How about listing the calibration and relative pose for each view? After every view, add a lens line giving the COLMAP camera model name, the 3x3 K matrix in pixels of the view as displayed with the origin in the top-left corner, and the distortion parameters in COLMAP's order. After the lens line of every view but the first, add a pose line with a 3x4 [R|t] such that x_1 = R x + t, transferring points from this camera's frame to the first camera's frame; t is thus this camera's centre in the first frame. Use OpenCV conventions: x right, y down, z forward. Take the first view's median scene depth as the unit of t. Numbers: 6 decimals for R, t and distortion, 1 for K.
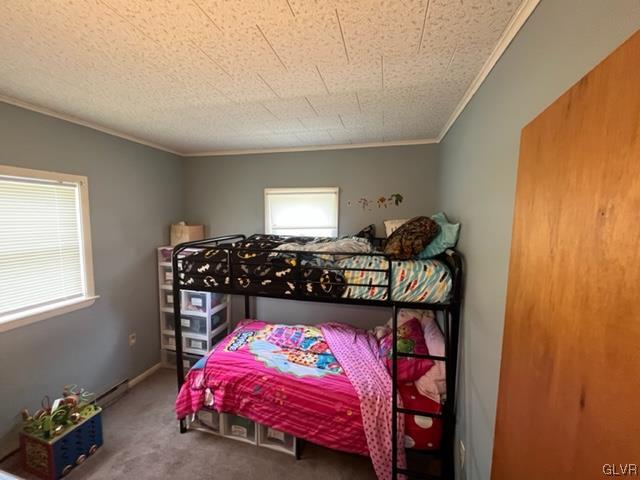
lens RADIAL K [[256.1, 0, 318.6], [0, 256.1, 239.3], [0, 0, 1]] dist [-0.002328, -0.000366]
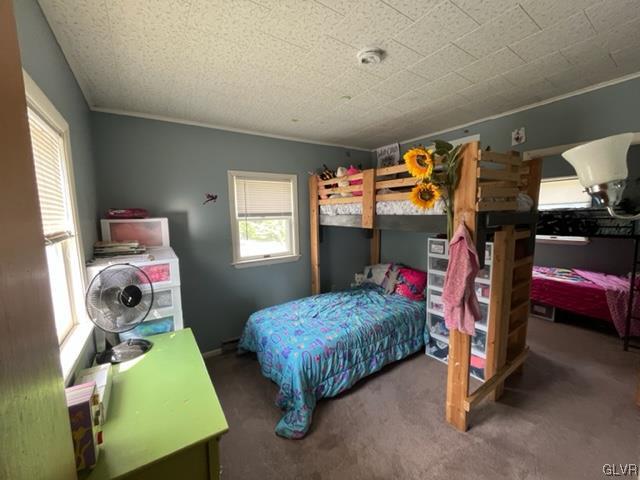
lens RADIAL K [[256.1, 0, 318.6], [0, 256.1, 239.3], [0, 0, 1]] dist [-0.002328, -0.000366]
pose [[0.748227, 0.037890, -0.662360, -0.183914], [-0.024710, 0.999267, 0.029250, 0.260938], [0.662982, -0.005519, 0.748615, -1.752268]]
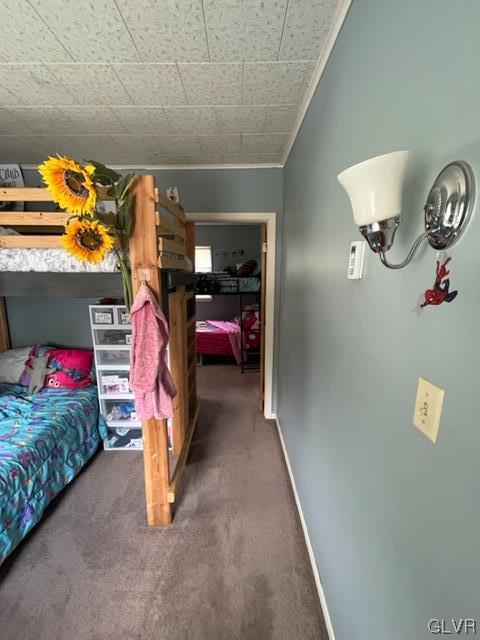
lens RADIAL K [[256.1, 0, 240.2], [0, 256.1, 319.1], [0, 0, 1]] dist [-0.002328, -0.000366]
pose [[0.966006, -0.056913, 0.252178, -0.354253], [0.034032, 0.994972, 0.094189, 0.258031], [-0.256271, -0.082405, 0.963086, -1.446718]]
